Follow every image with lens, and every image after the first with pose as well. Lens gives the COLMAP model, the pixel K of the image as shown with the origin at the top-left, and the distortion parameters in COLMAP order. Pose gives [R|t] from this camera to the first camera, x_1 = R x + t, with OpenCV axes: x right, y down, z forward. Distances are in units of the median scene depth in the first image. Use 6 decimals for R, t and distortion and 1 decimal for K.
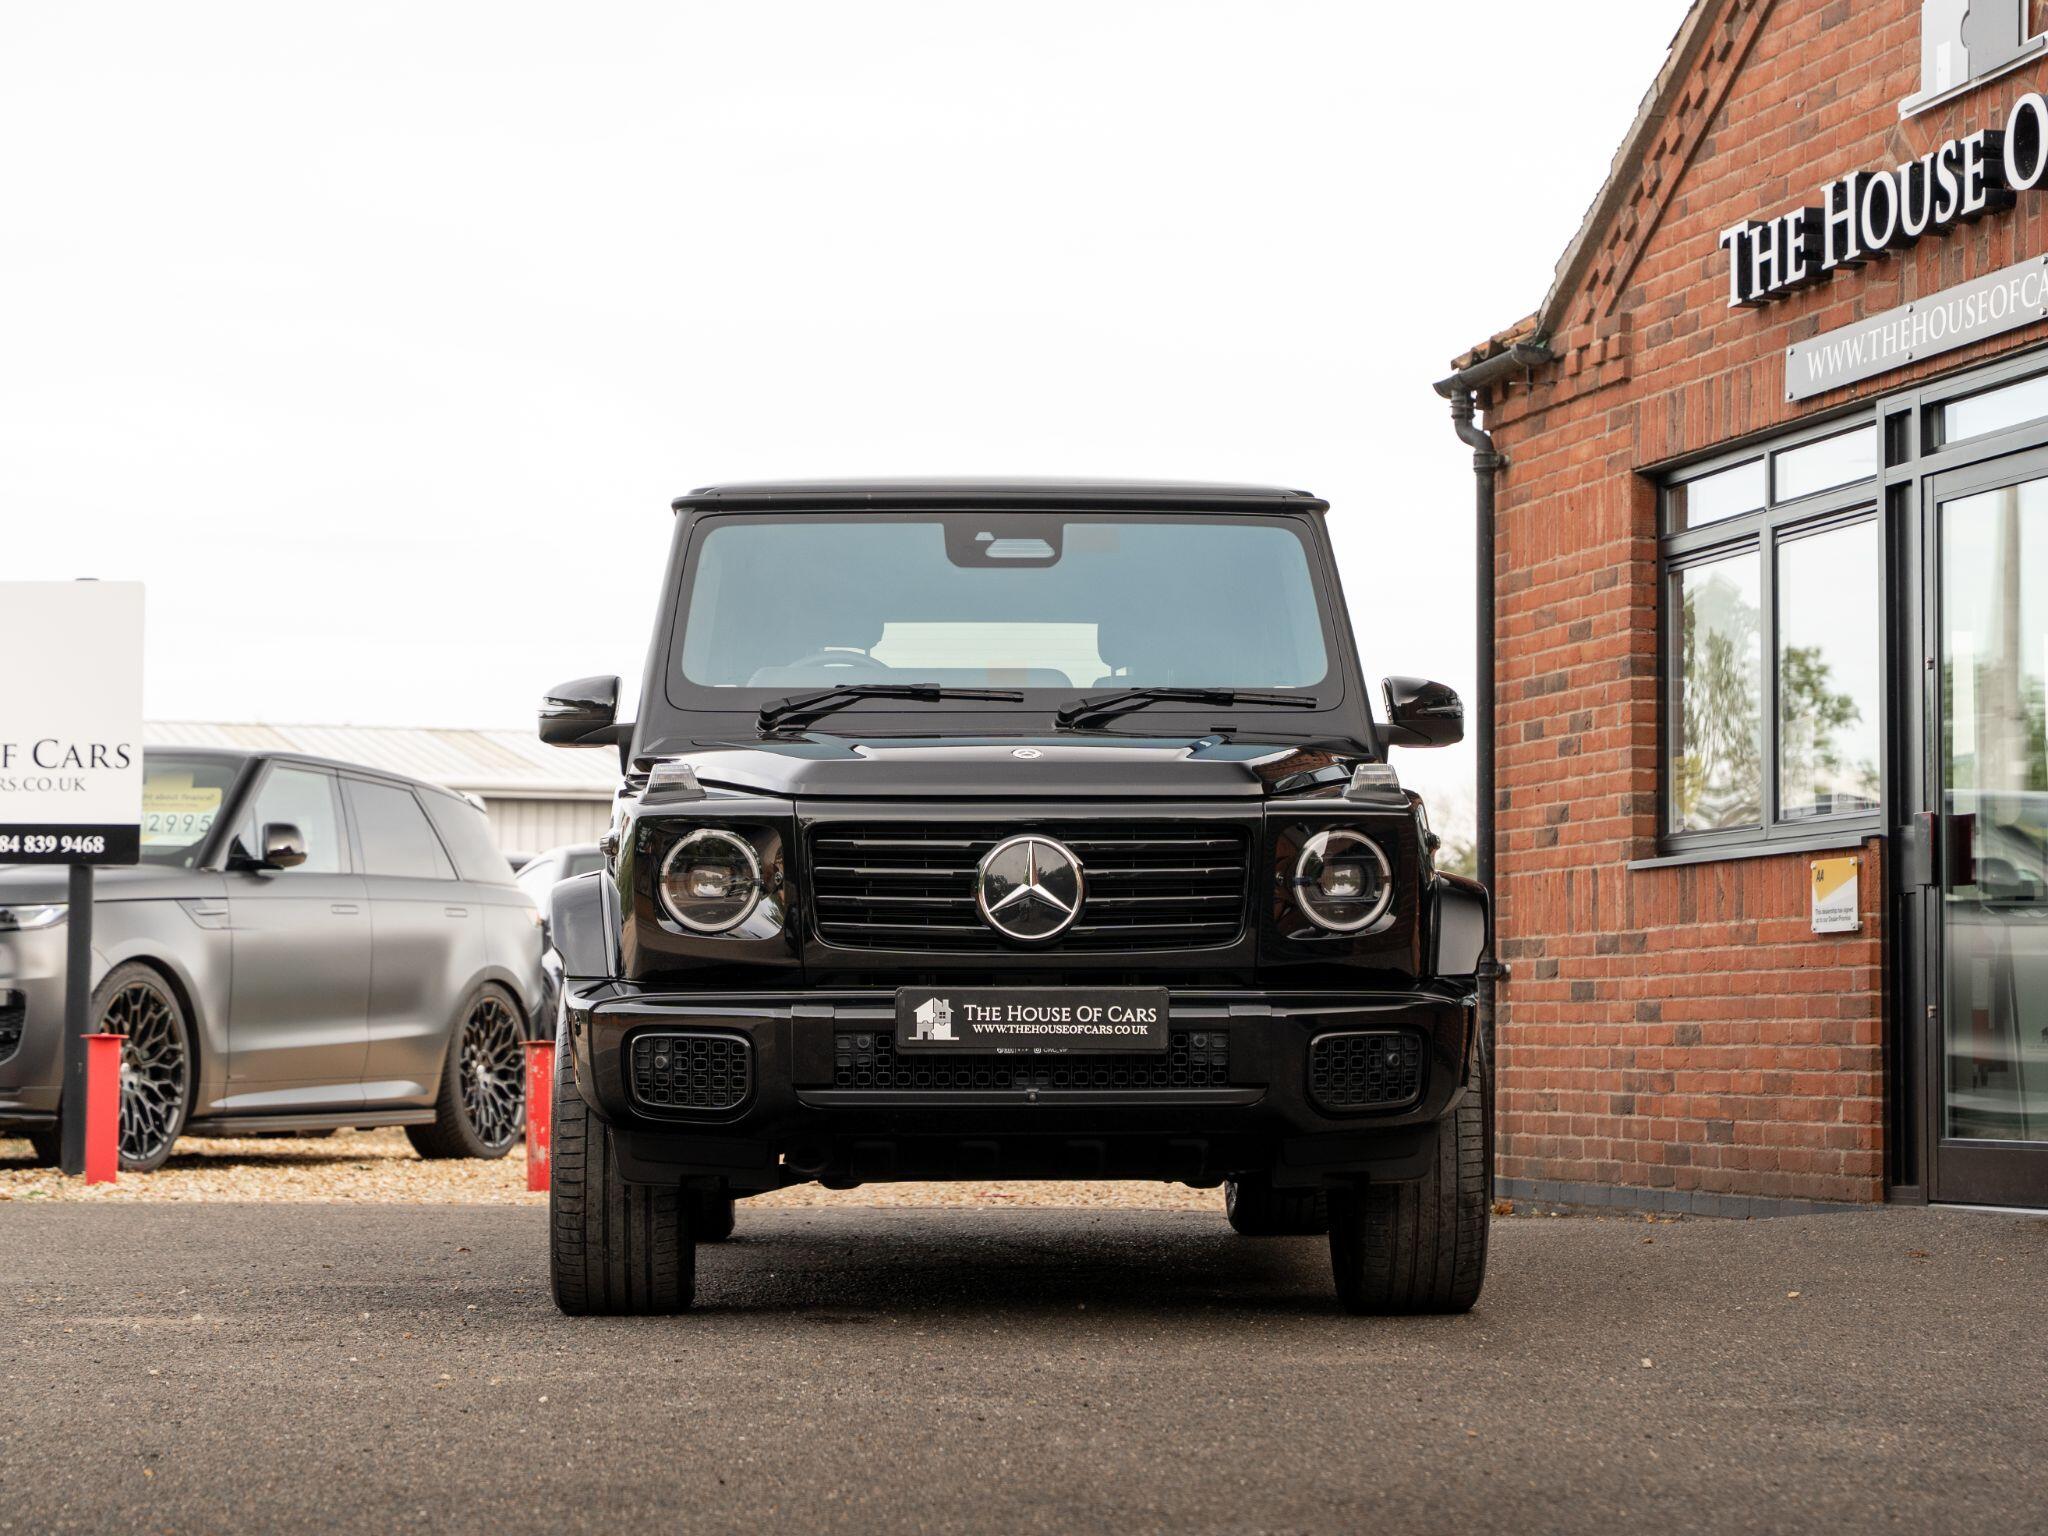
lens RADIAL K [[4454.0, 0, 1074.8], [0, 4454.0, 667.7], [0, 0, 1]] dist [0.109783, 0.000000]
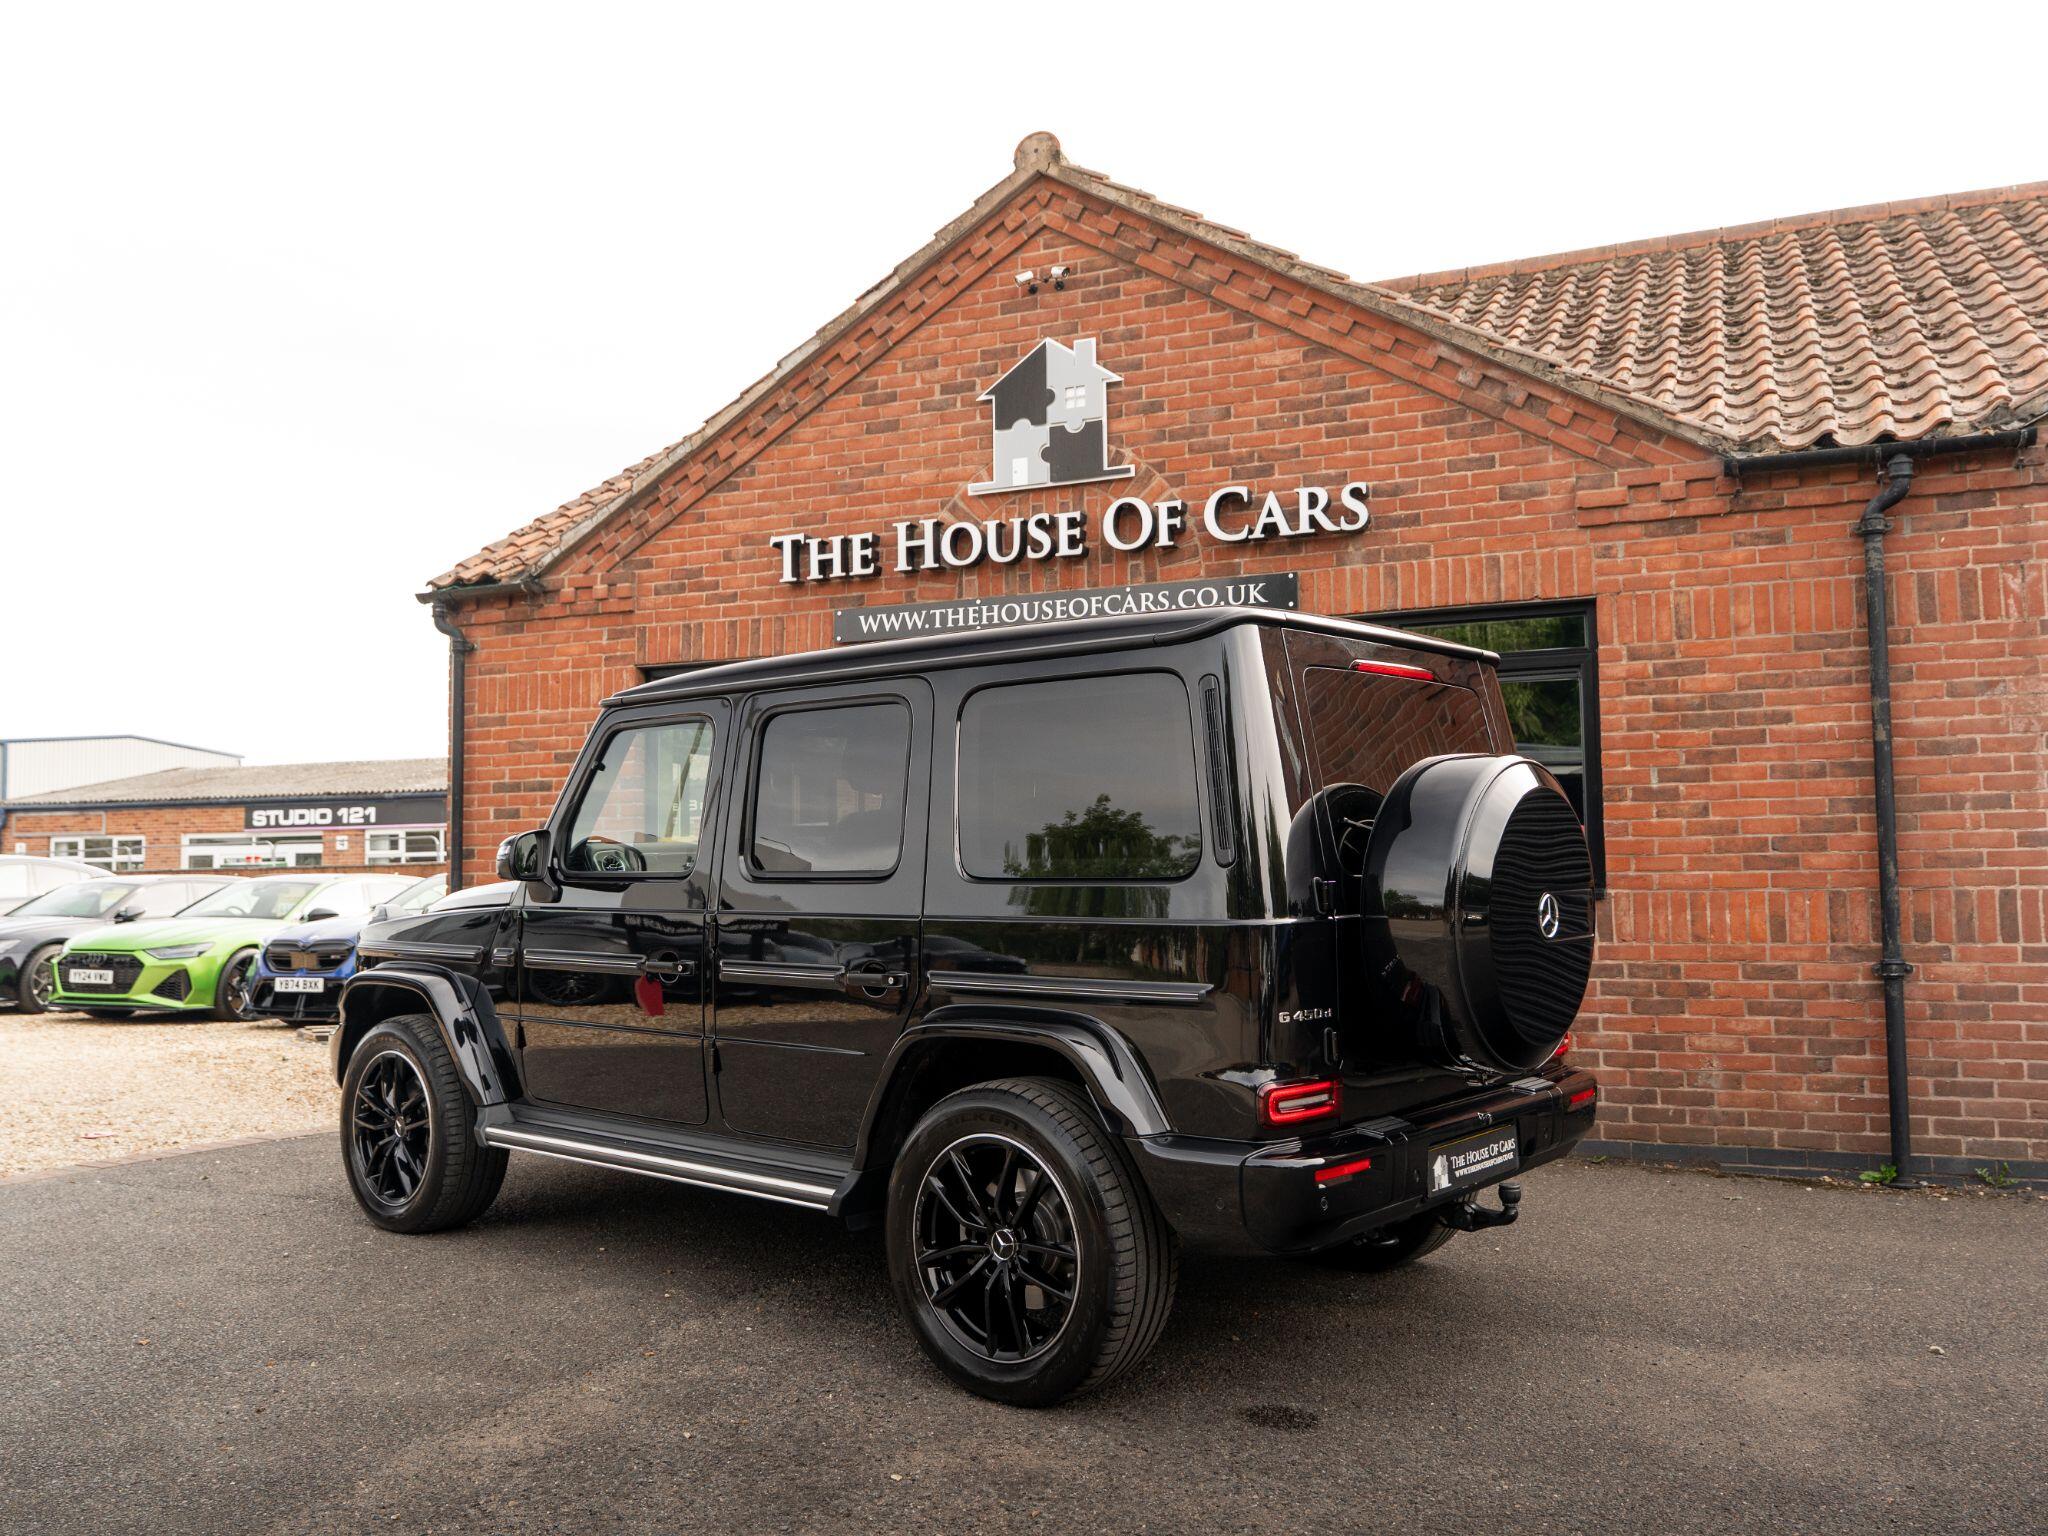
lens RADIAL K [[1649.5, 0, 1026.5], [0, 1649.5, 770.0], [0, 0, 1]] dist [0.013291, -0.019917]
pose [[0.618143, 0.039956, 0.785050, -0.308191], [-0.054432, 0.998486, -0.007959, -0.009109], [-0.784179, -0.037812, 0.619382, 0.564396]]
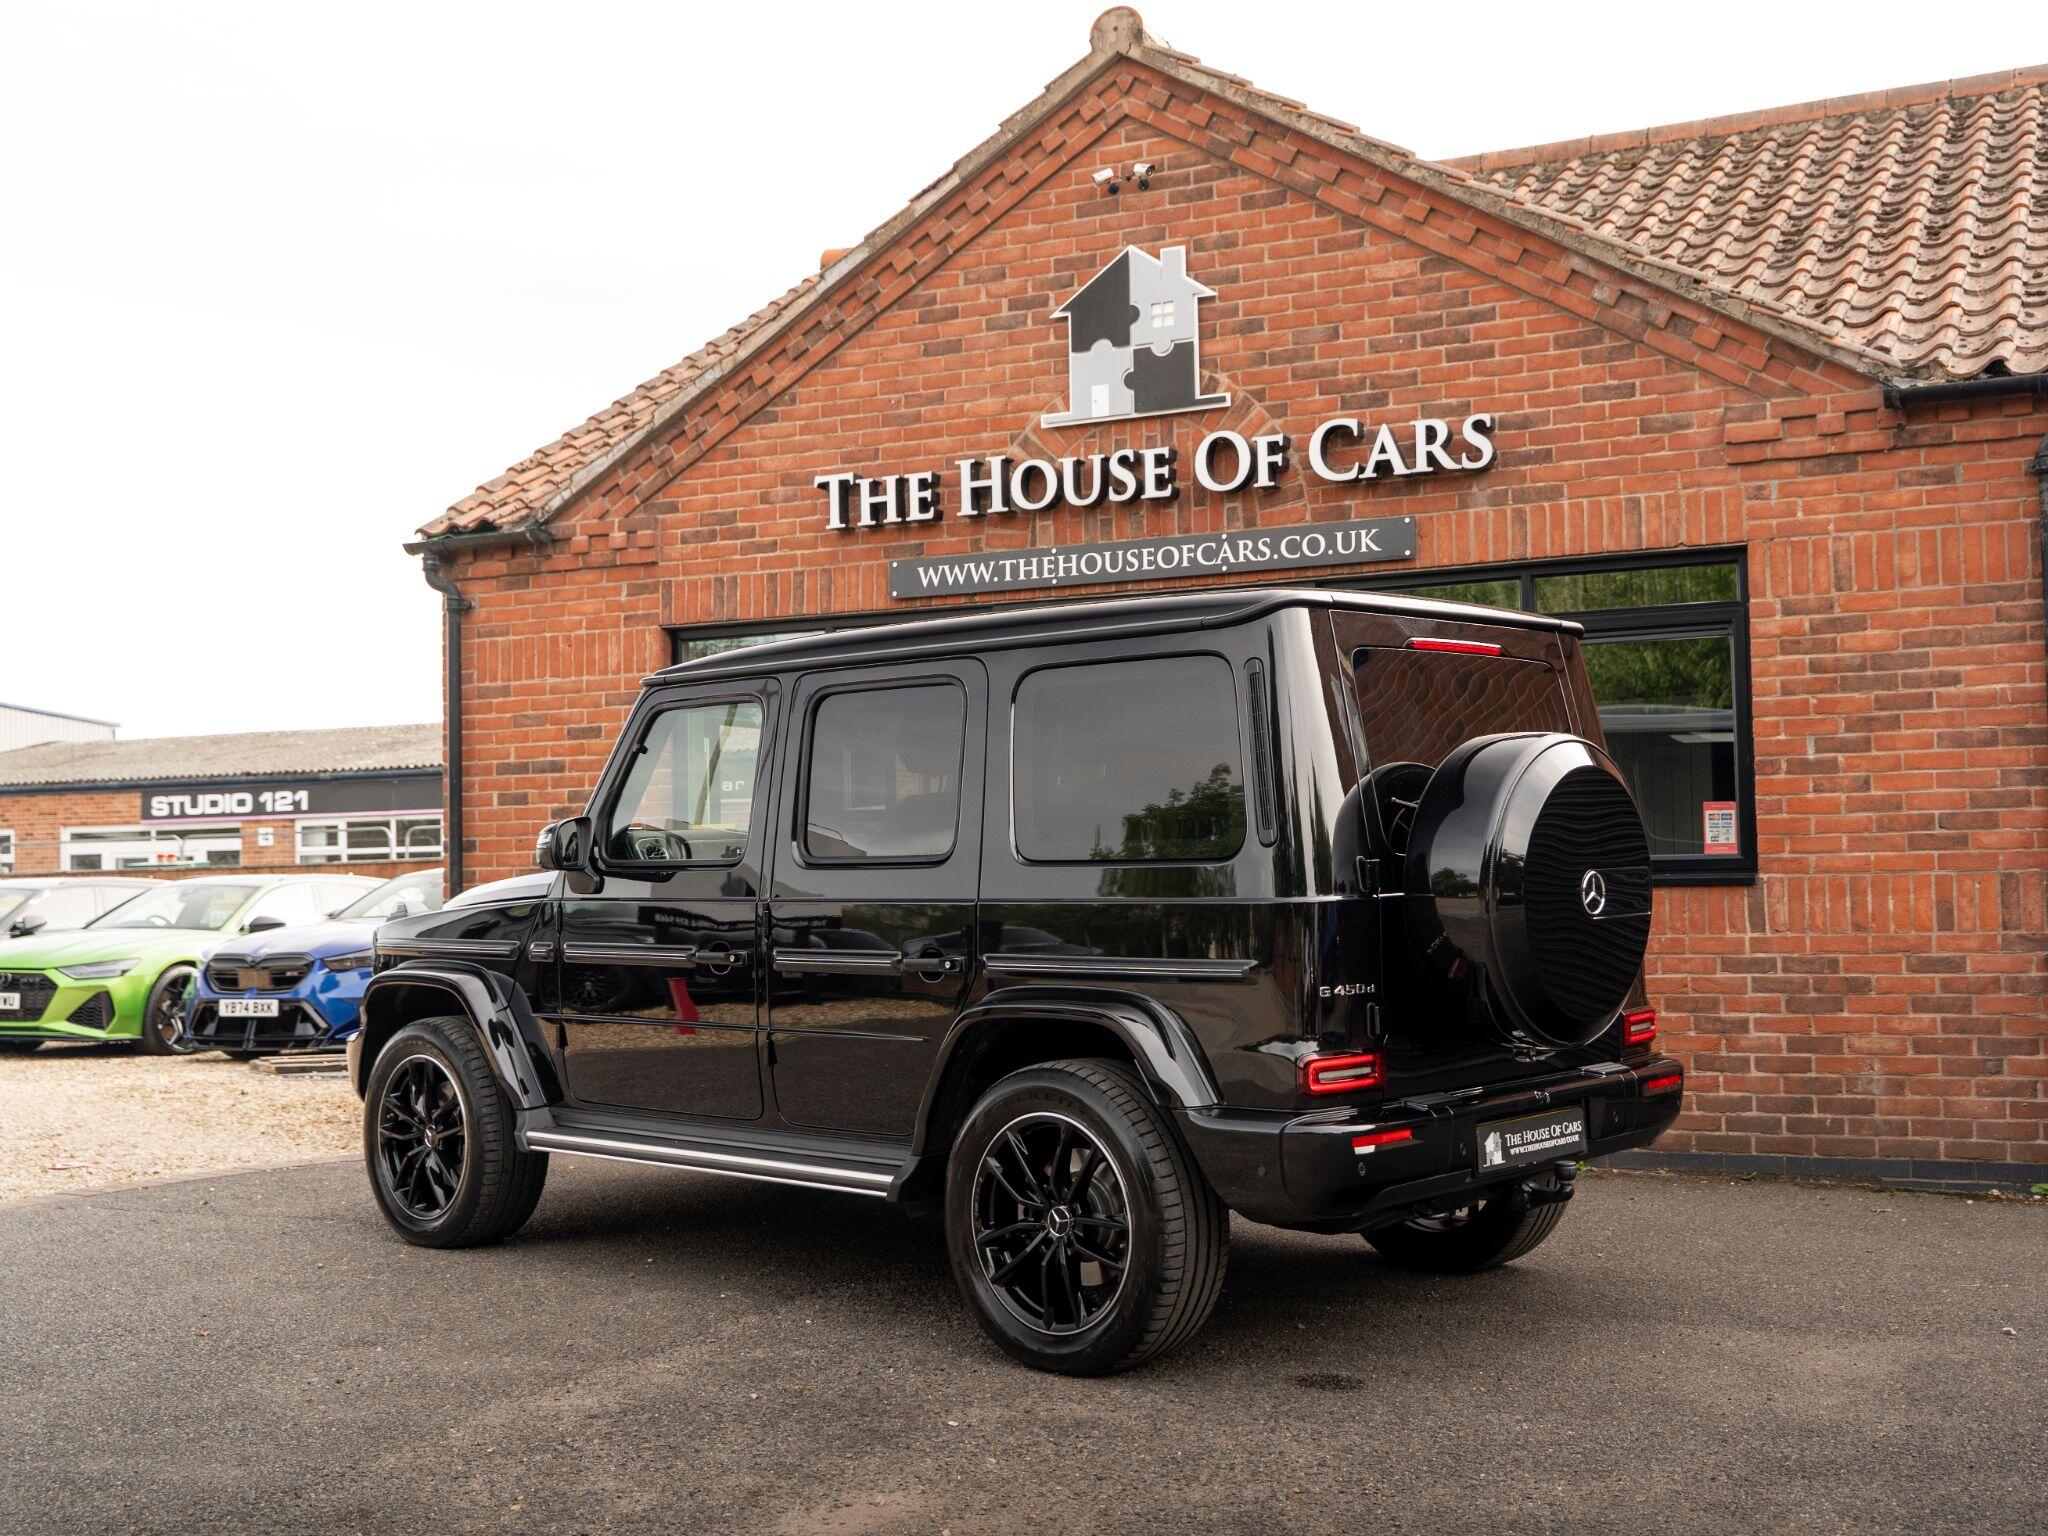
lens RADIAL K [[2238.9, 0, 1104.2], [0, 2238.9, 777.2], [0, 0, 1]] dist [0.004550, 0.000000]
pose [[0.636362, 0.018214, 0.771176, -0.390774], [-0.045052, 0.998892, 0.013584, -0.013125], [-0.770074, -0.043388, 0.636478, 0.480265]]
